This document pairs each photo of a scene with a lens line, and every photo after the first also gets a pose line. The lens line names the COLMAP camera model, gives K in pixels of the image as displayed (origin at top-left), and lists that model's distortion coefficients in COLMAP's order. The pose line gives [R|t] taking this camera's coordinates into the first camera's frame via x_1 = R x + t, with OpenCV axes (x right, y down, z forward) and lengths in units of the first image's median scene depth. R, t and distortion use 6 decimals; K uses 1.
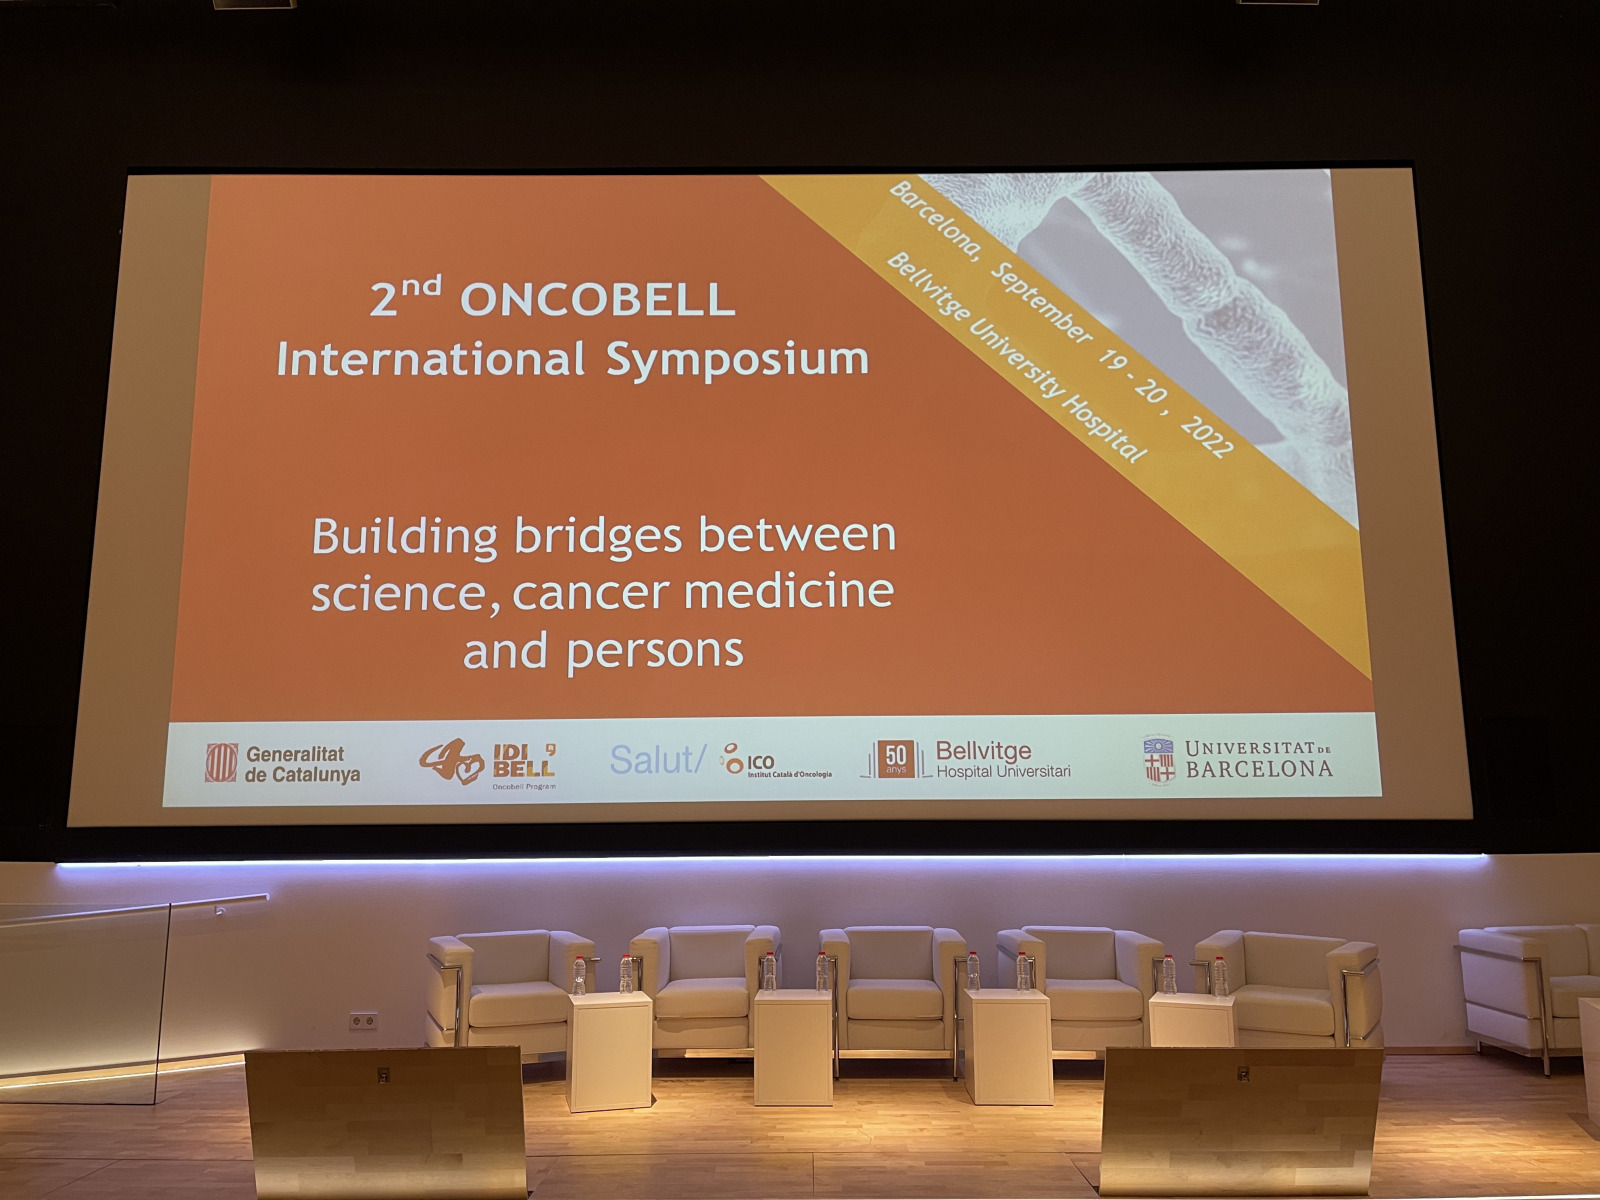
lens RADIAL K [[1223.0, 0, 800.0], [0, 1223.0, 600.0], [0, 0, 1]] dist [0.065591, -0.127311]
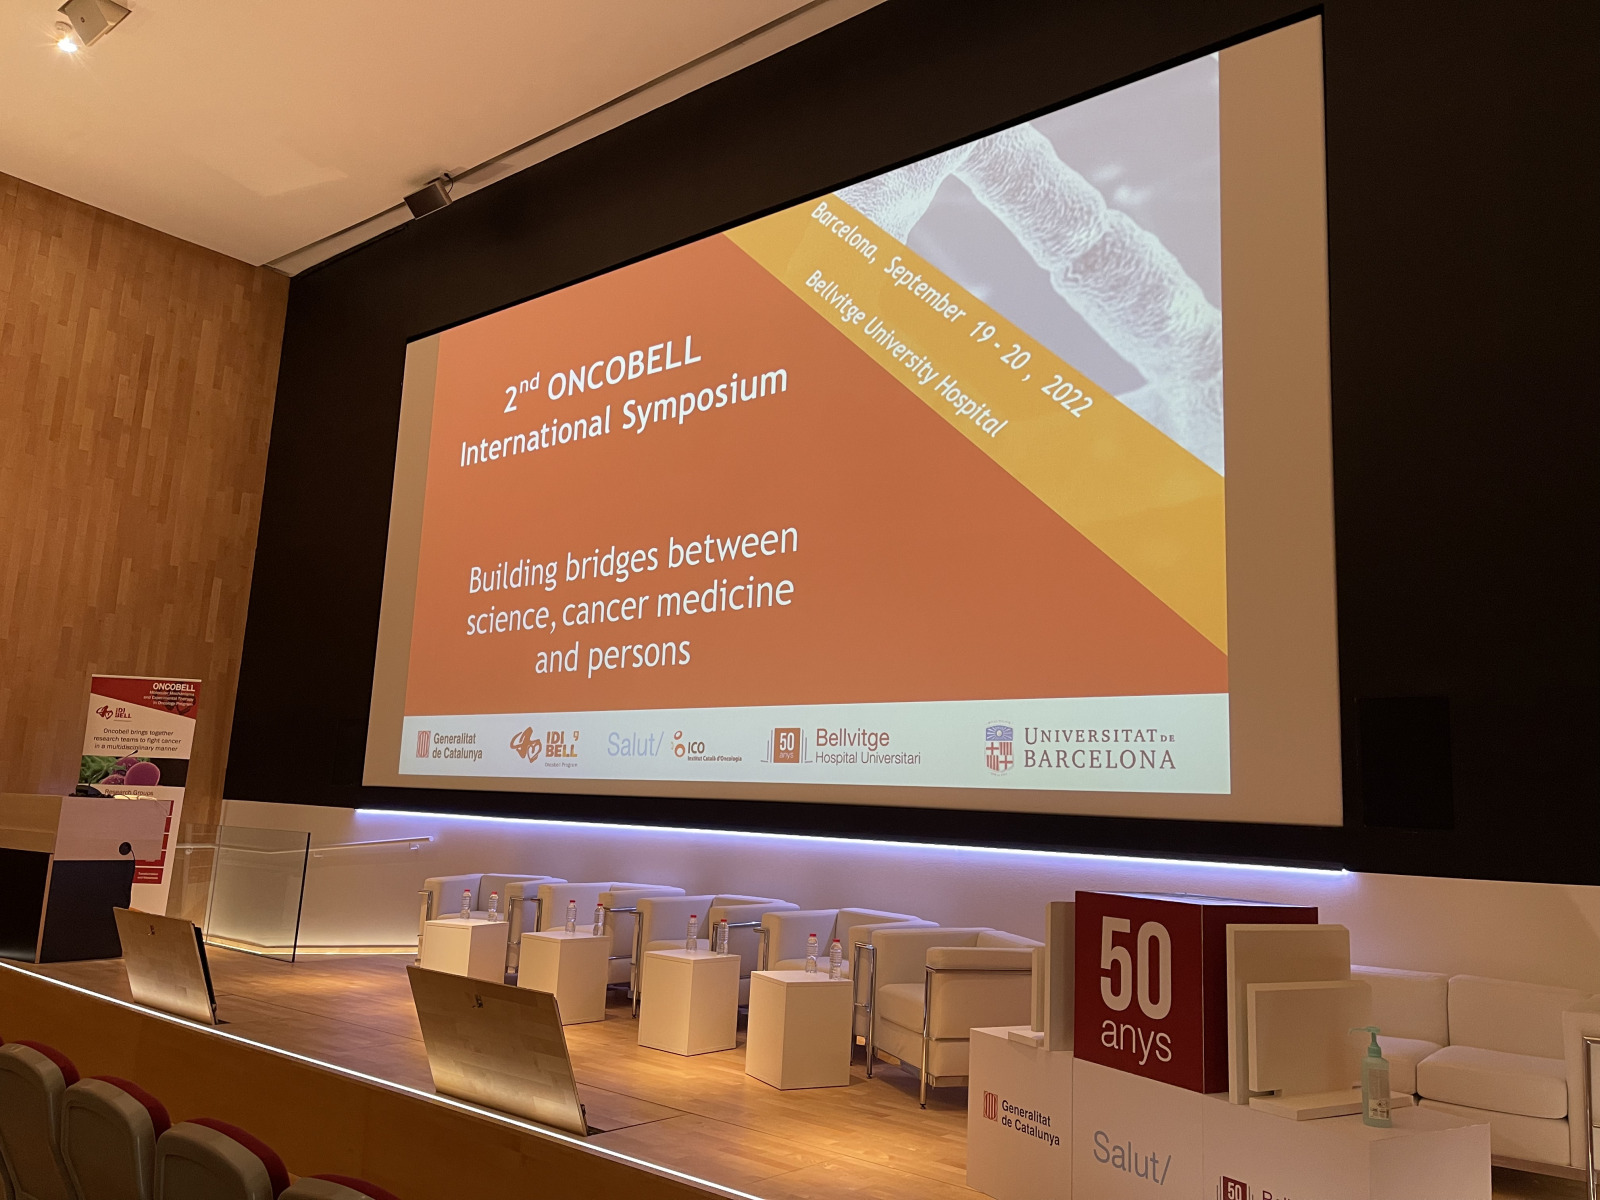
lens RADIAL K [[1223.0, 0, 800.0], [0, 1223.0, 600.0], [0, 0, 1]] dist [0.065591, -0.127311]
pose [[0.771695, -0.067644, -0.632386, 0.755673], [0.062044, 0.997592, -0.030997, 0.035153], [0.632960, -0.015315, 0.774033, 0.169356]]
